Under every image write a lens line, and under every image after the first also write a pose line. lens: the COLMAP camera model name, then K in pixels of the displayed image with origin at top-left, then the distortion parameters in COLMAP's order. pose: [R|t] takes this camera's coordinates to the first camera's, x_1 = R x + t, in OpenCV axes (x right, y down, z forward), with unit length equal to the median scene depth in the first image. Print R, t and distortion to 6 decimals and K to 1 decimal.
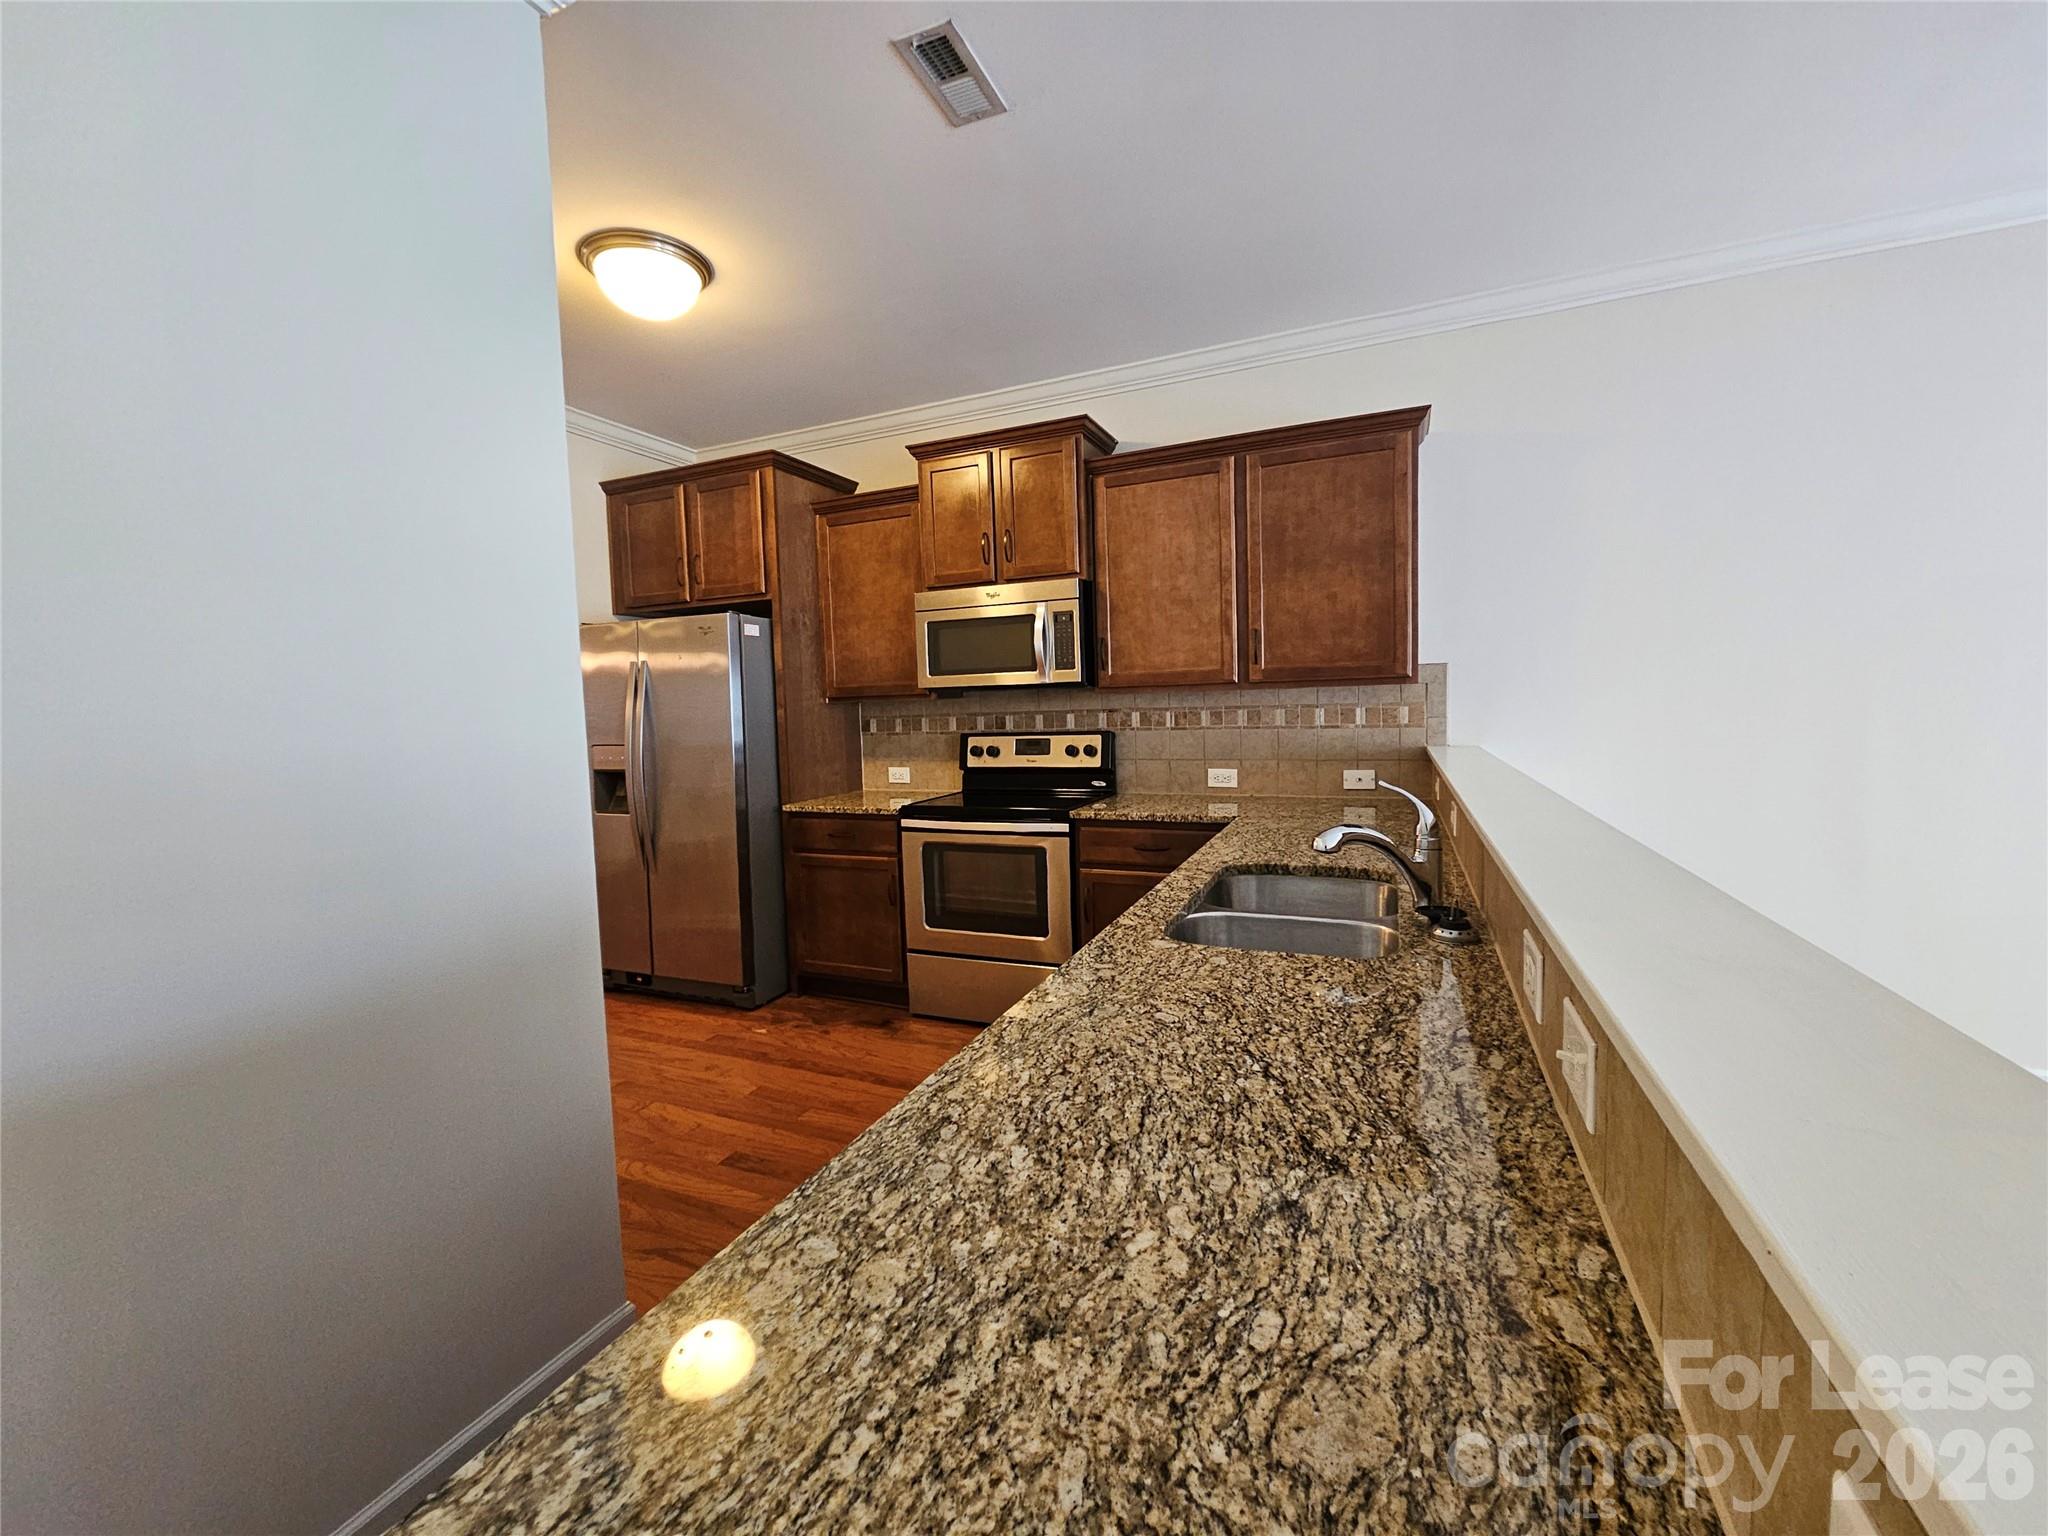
lens RADIAL K [[836.6, 0, 1028.1], [0, 836.6, 757.2], [0, 0, 1]] dist [-0.002841, -0.000115]
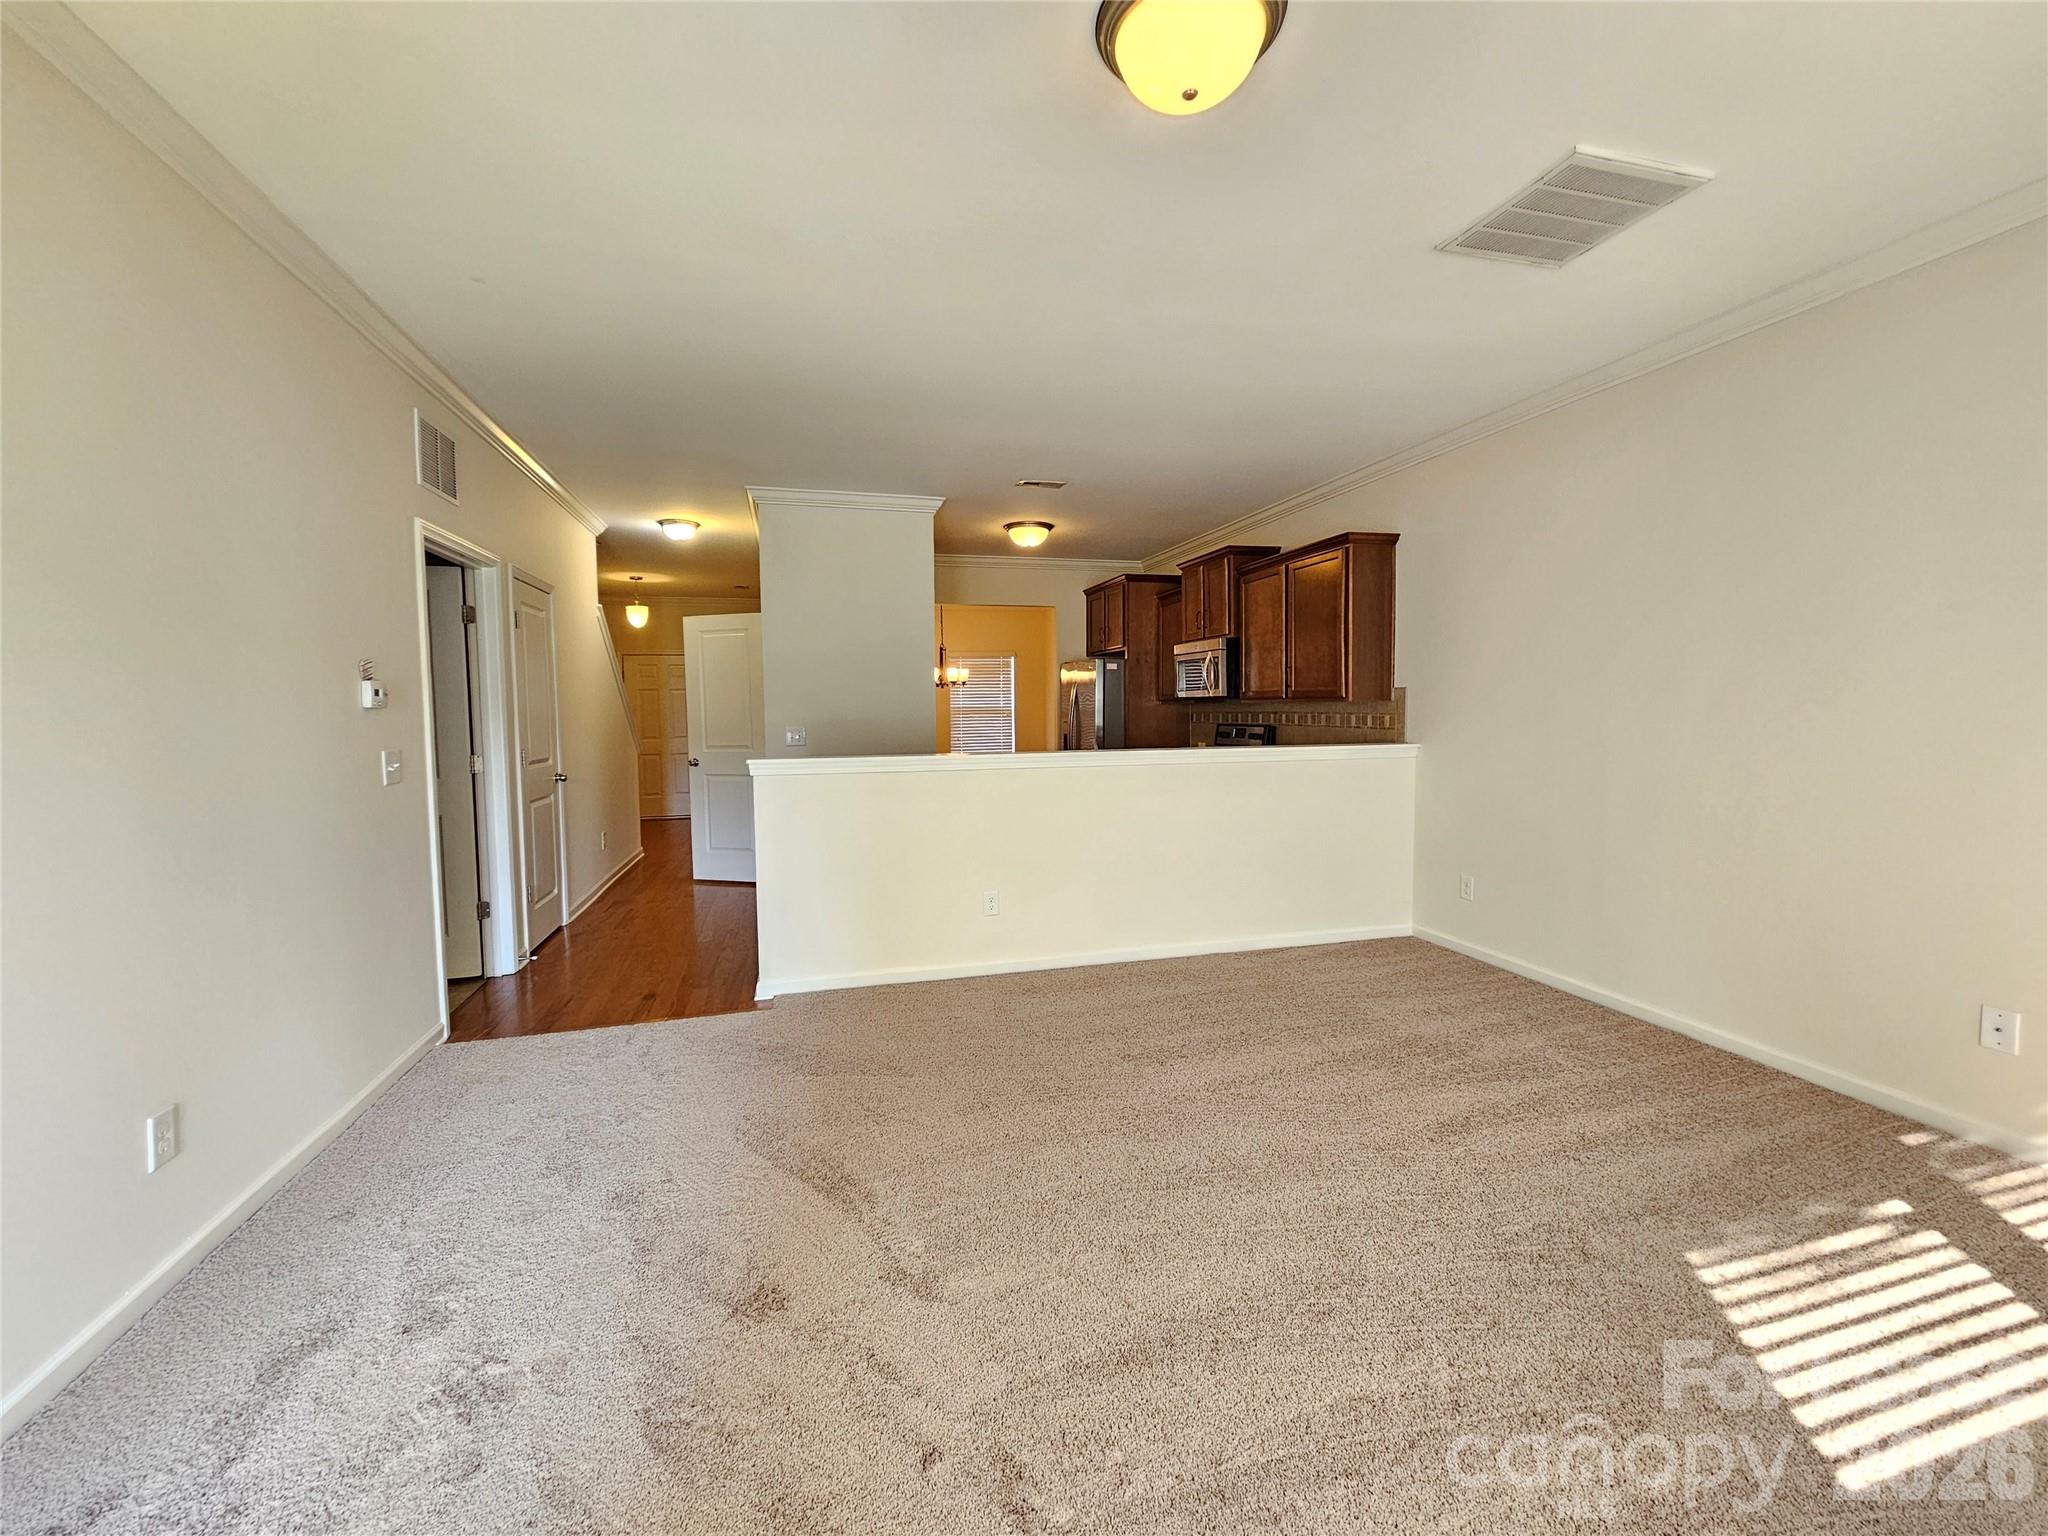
lens RADIAL K [[836.6, 0, 1015.7], [0, 836.6, 758.6], [0, 0, 1]] dist [-0.002841, -0.000115]
pose [[0.633923, 0.071791, -0.770057, 1.143243], [-0.059929, 0.997248, 0.043637, -0.008571], [0.771071, 0.018486, 0.636481, -0.459885]]
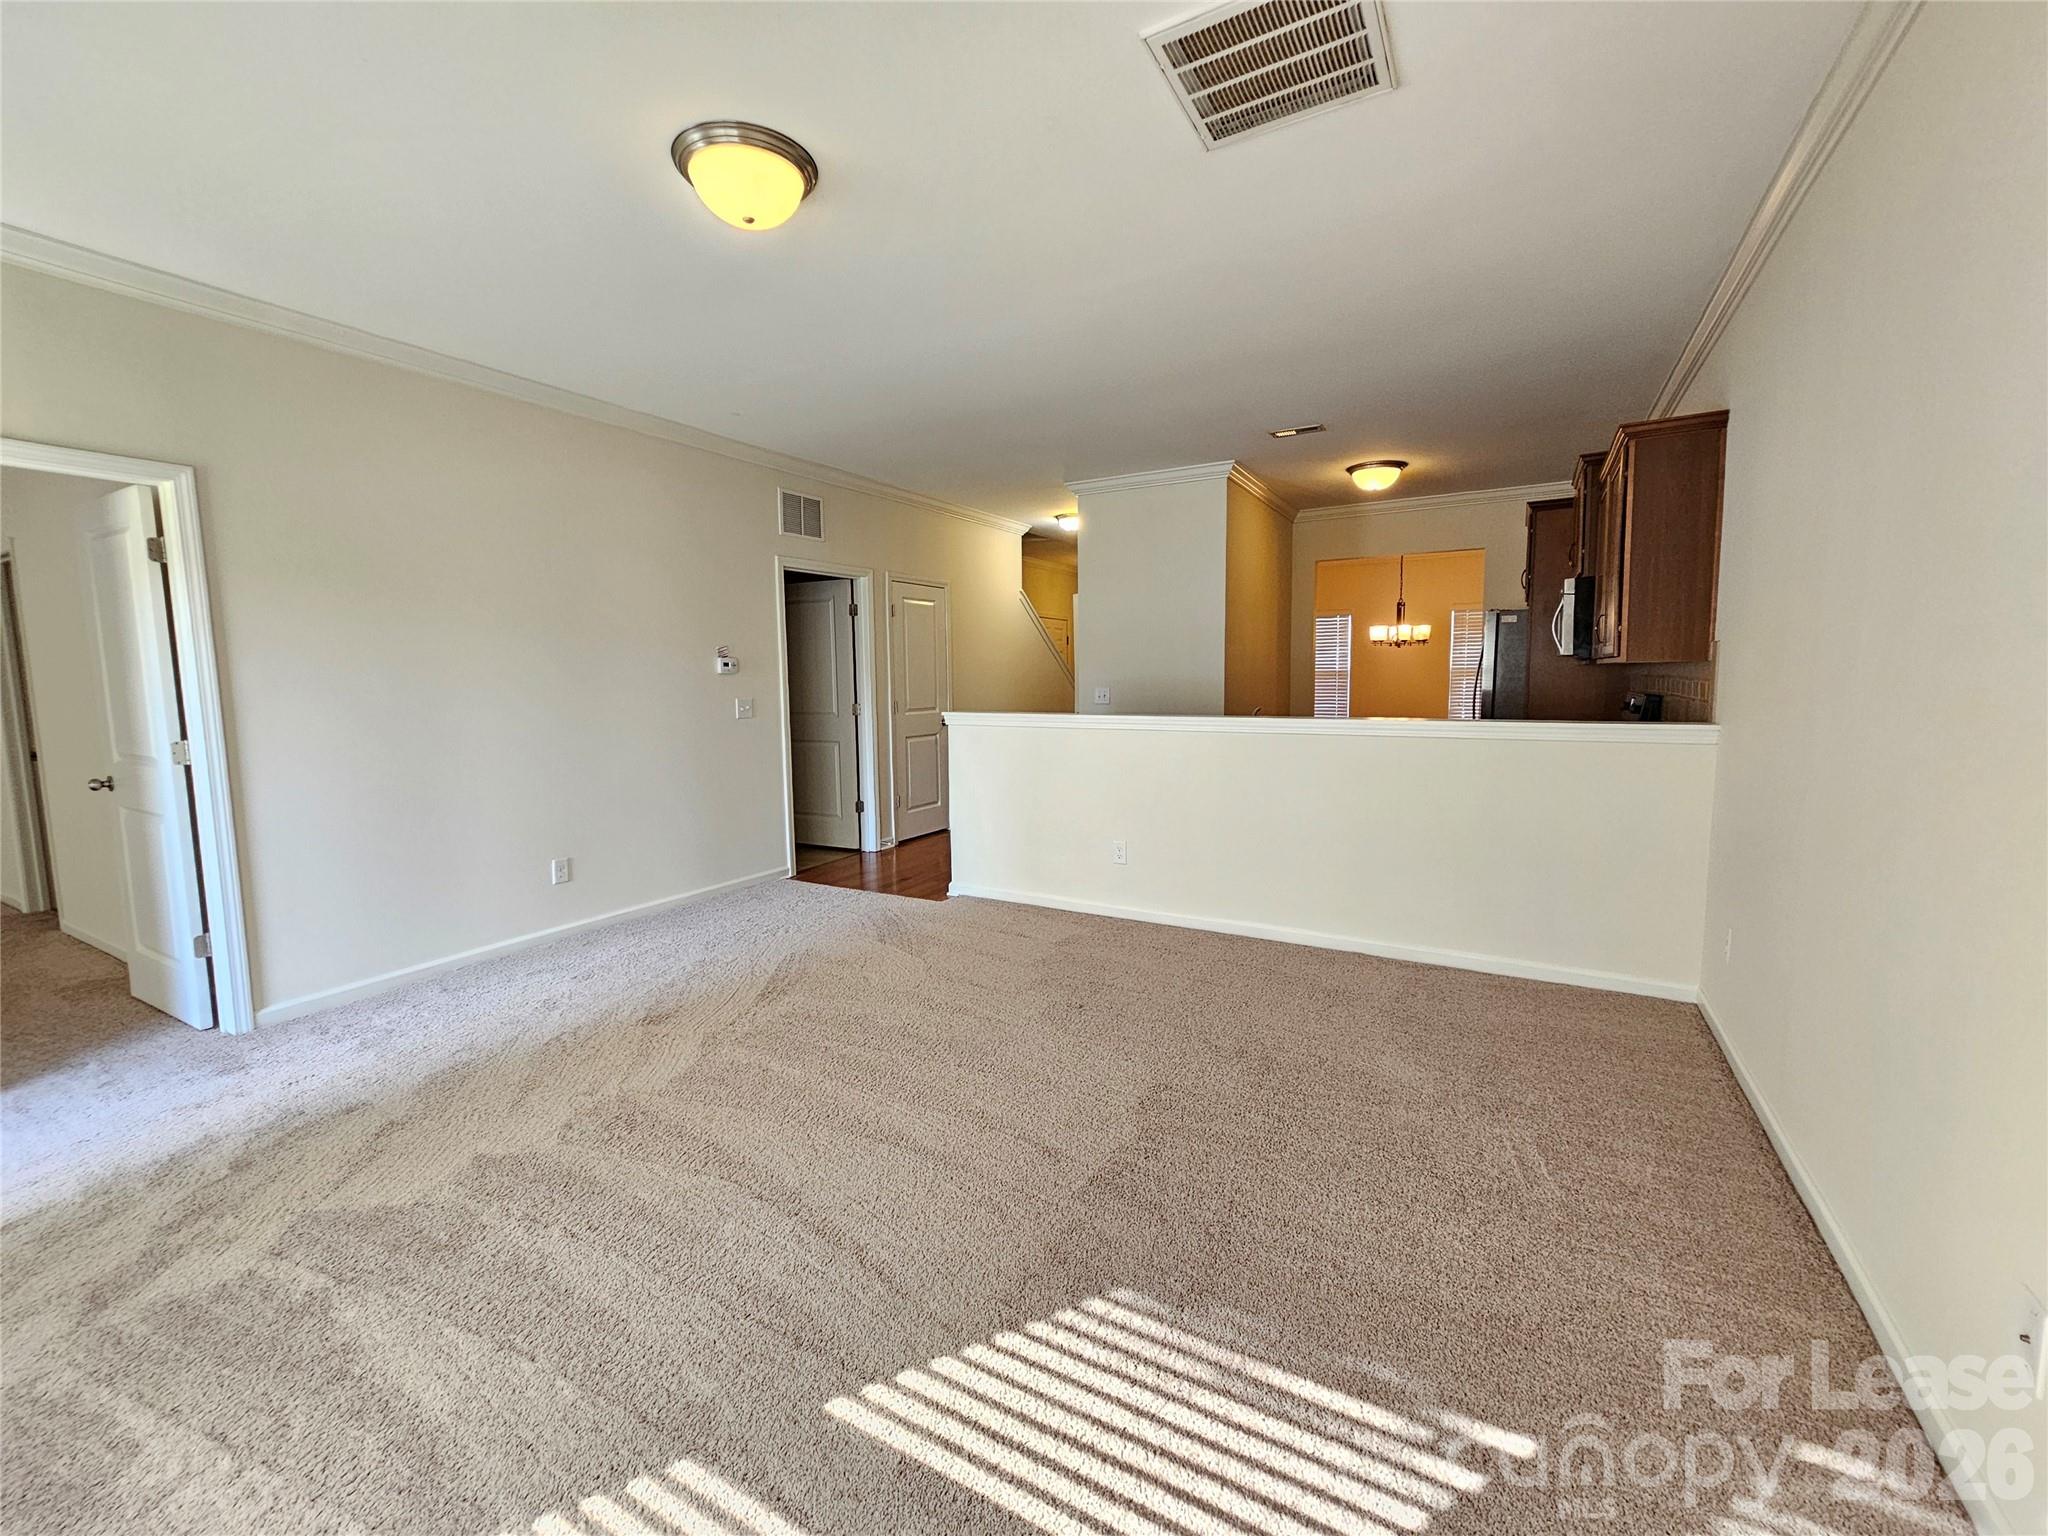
lens RADIAL K [[836.6, 0, 1021.6], [0, 836.6, 756.9], [0, 0, 1]] dist [-0.002841, -0.000115]
pose [[-0.100342, 0.130205, -0.986397, 1.492830], [-0.049640, 0.989510, 0.135665, -0.063421], [0.993714, 0.062578, -0.092826, 0.236684]]
